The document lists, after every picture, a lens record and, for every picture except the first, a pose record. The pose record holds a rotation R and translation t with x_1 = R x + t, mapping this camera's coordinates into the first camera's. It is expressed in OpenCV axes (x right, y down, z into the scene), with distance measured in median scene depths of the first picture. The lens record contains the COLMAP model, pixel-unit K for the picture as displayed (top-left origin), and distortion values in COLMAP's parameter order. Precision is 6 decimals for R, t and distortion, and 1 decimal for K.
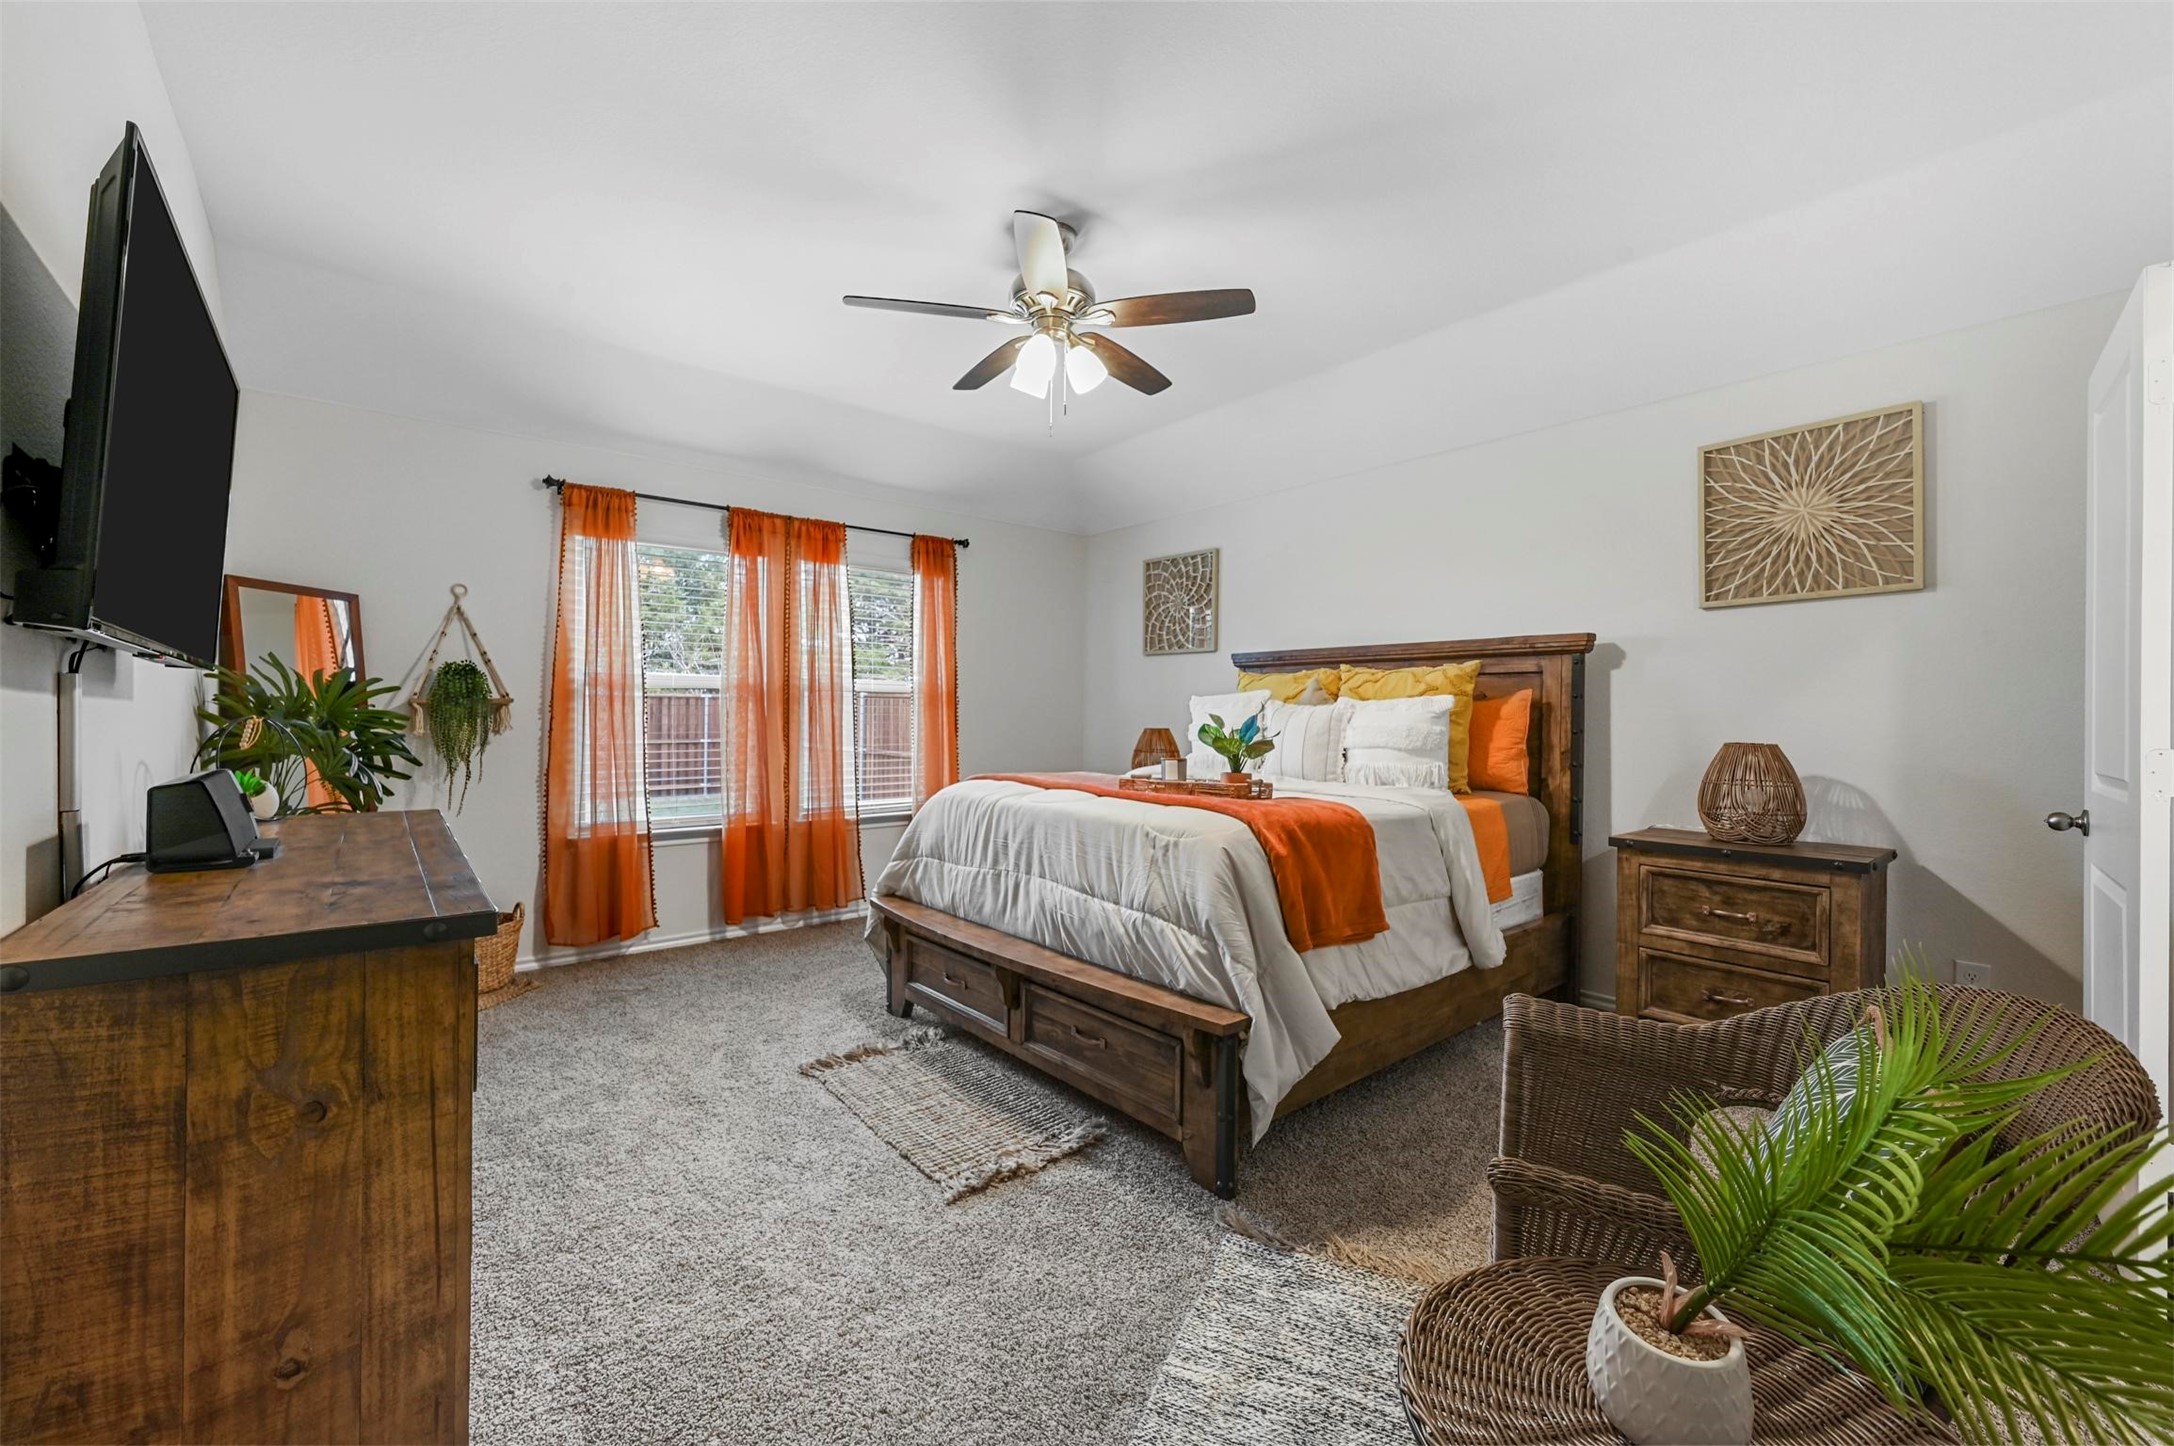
lens RADIAL K [[864.9, 0, 1091.8], [0, 864.9, 714.4], [0, 0, 1]] dist [0.000011, 0.001674]
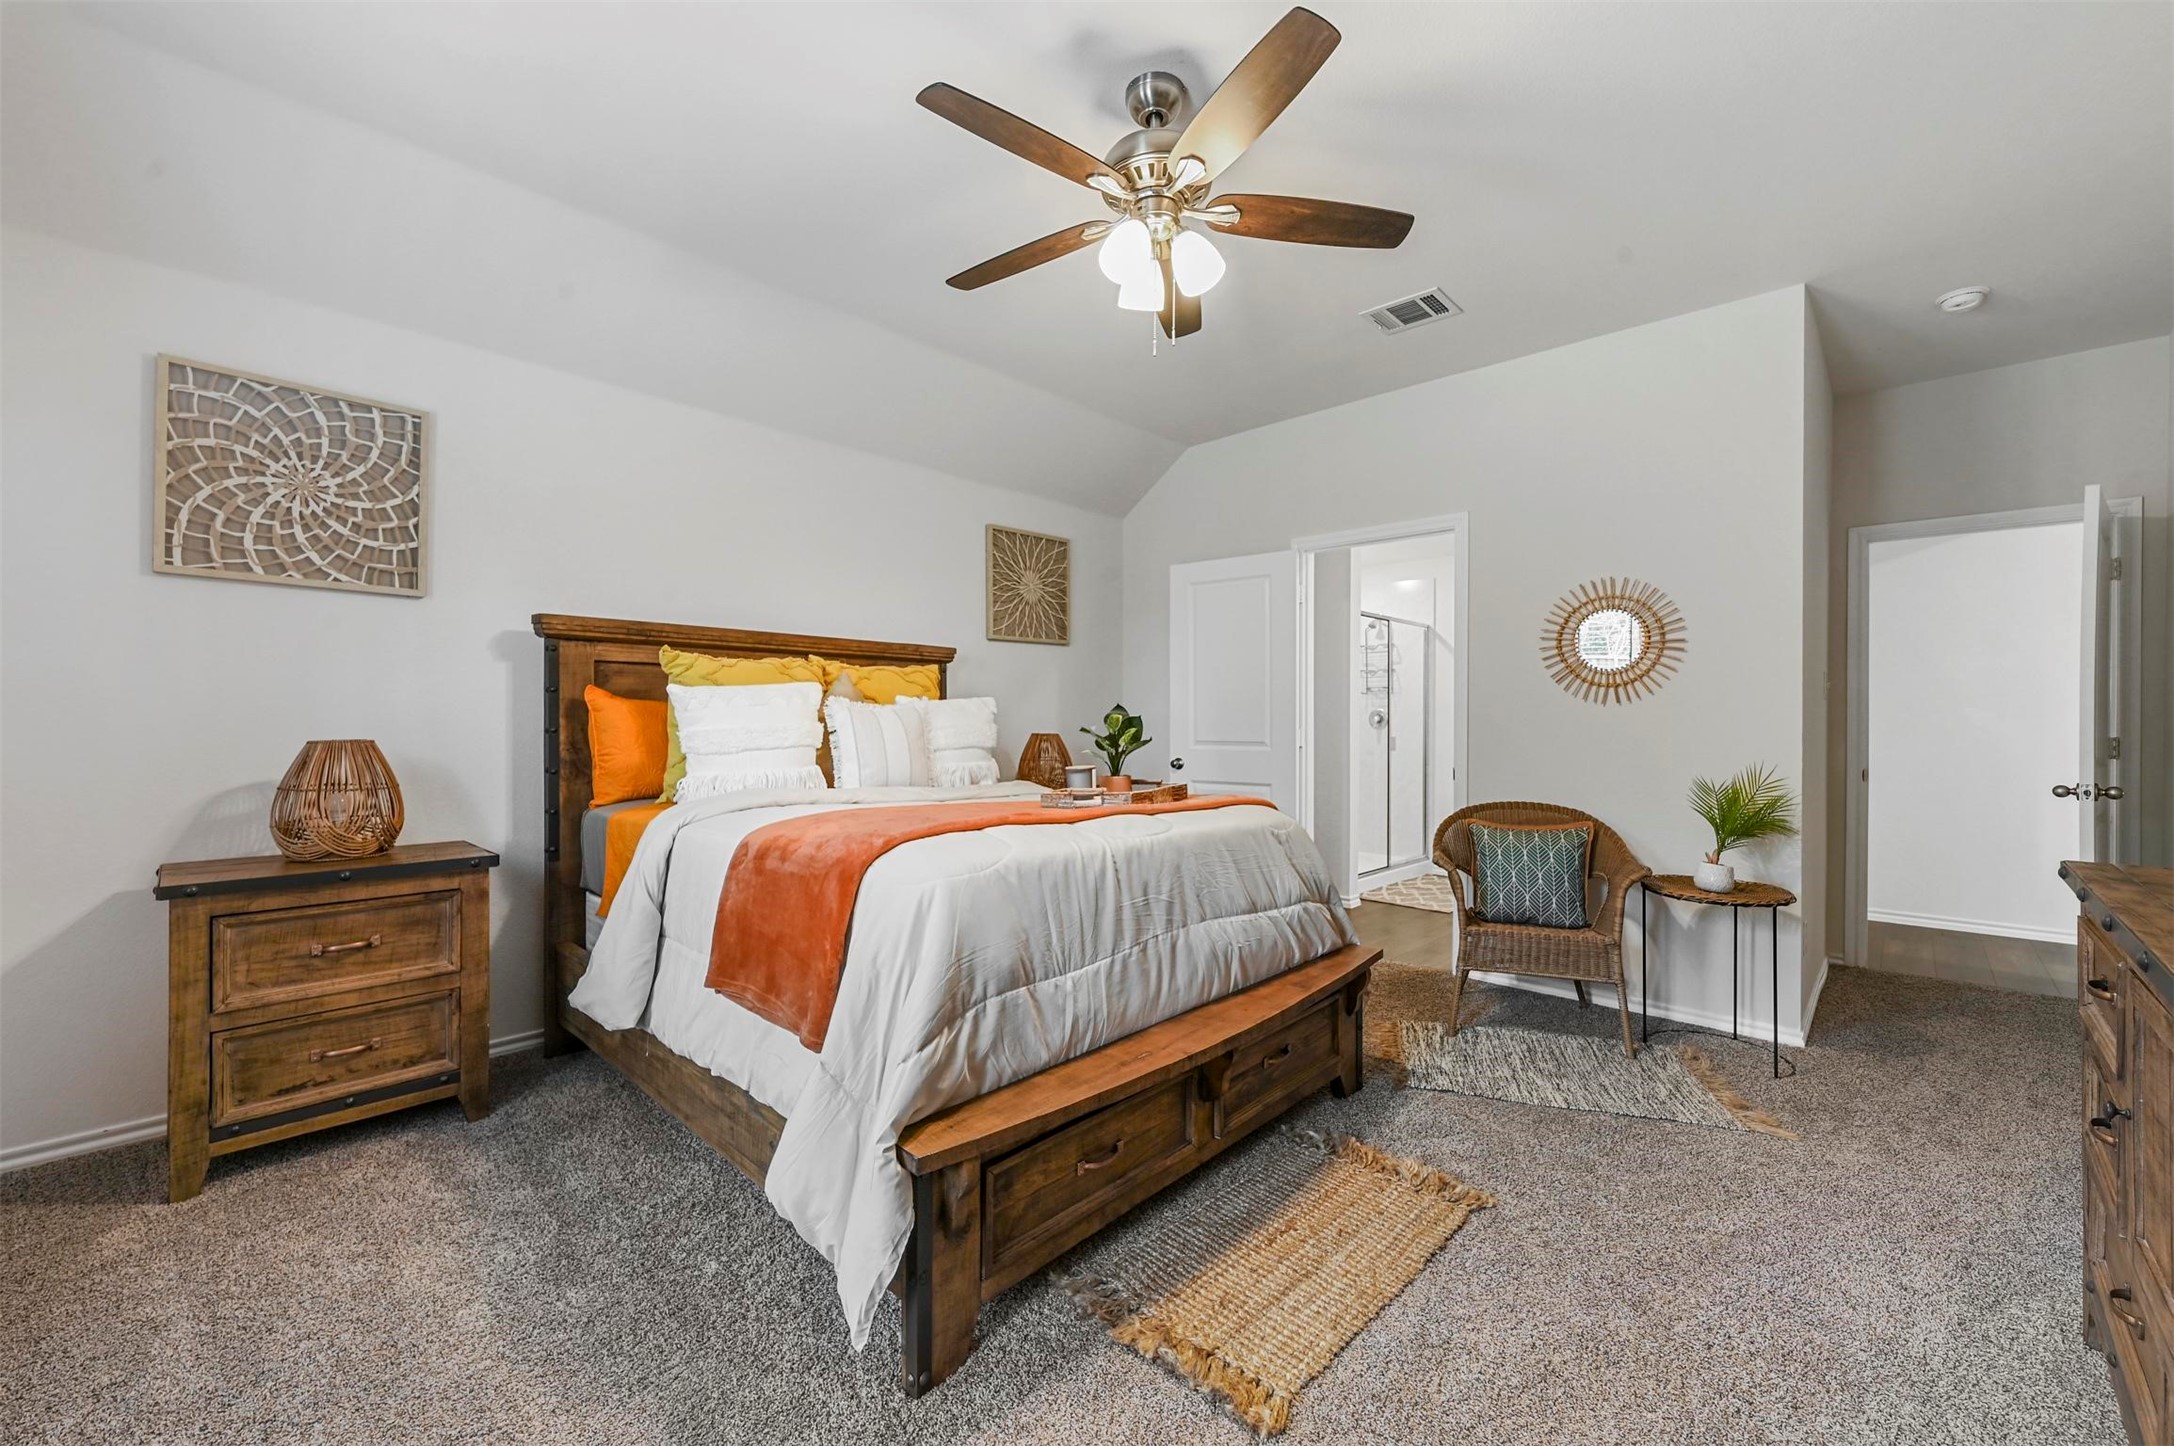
lens RADIAL K [[864.9, 0, 1090.6], [0, 864.9, 722.3], [0, 0, 1]] dist [0.000011, 0.001674]
pose [[-0.109662, -0.007600, 0.993940, -0.733926], [-0.001791, 0.999971, 0.007448, 0.000500], [-0.993967, -0.000964, -0.109673, 1.042934]]
